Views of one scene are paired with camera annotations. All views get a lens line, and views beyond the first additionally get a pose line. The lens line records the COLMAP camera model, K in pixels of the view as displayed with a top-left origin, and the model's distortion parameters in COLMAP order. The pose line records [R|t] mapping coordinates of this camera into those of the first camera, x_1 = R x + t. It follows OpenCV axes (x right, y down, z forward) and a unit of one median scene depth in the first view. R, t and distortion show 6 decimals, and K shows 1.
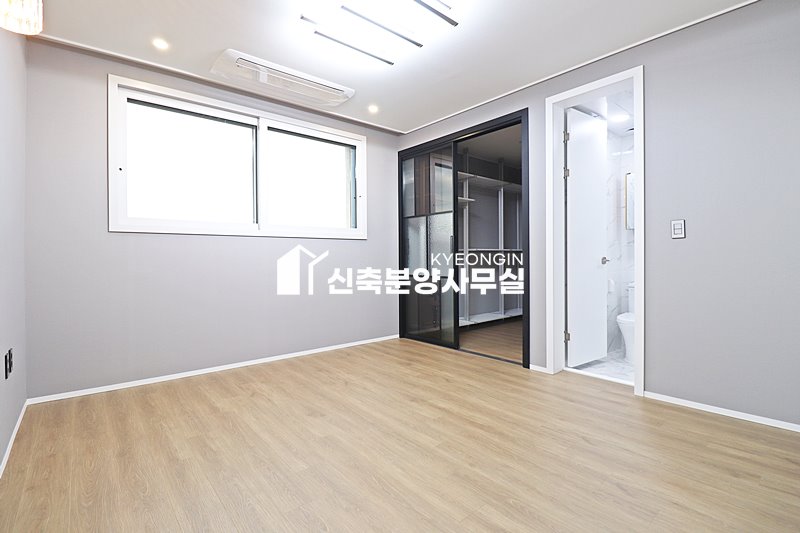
lens RADIAL K [[372.0, 0, 397.4], [0, 372.0, 262.7], [0, 0, 1]] dist [-0.017781, -0.000177]
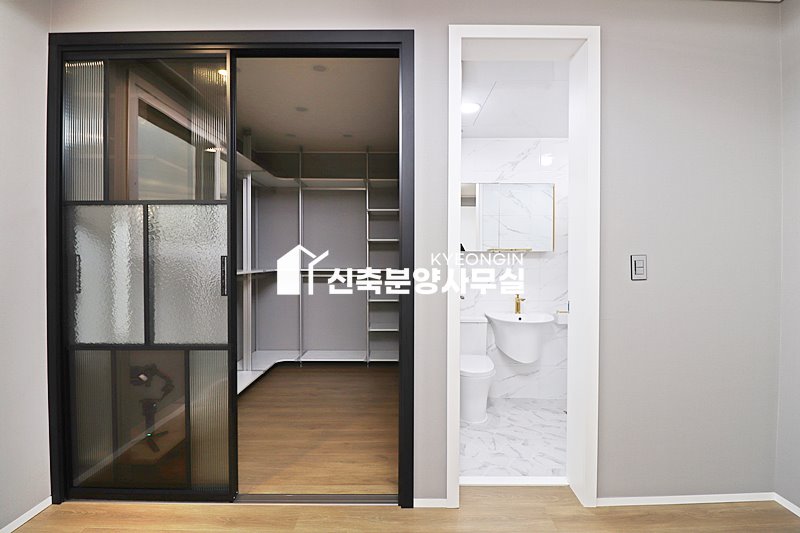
lens RADIAL K [[372.0, 0, 397.4], [0, 372.0, 262.7], [0, 0, 1]] dist [-0.017781, -0.000177]
pose [[0.639056, 0.001114, 0.769159, -0.061956], [0.007287, 0.999945, -0.007503, -0.055754], [-0.769125, 0.010399, 0.639013, 0.514970]]
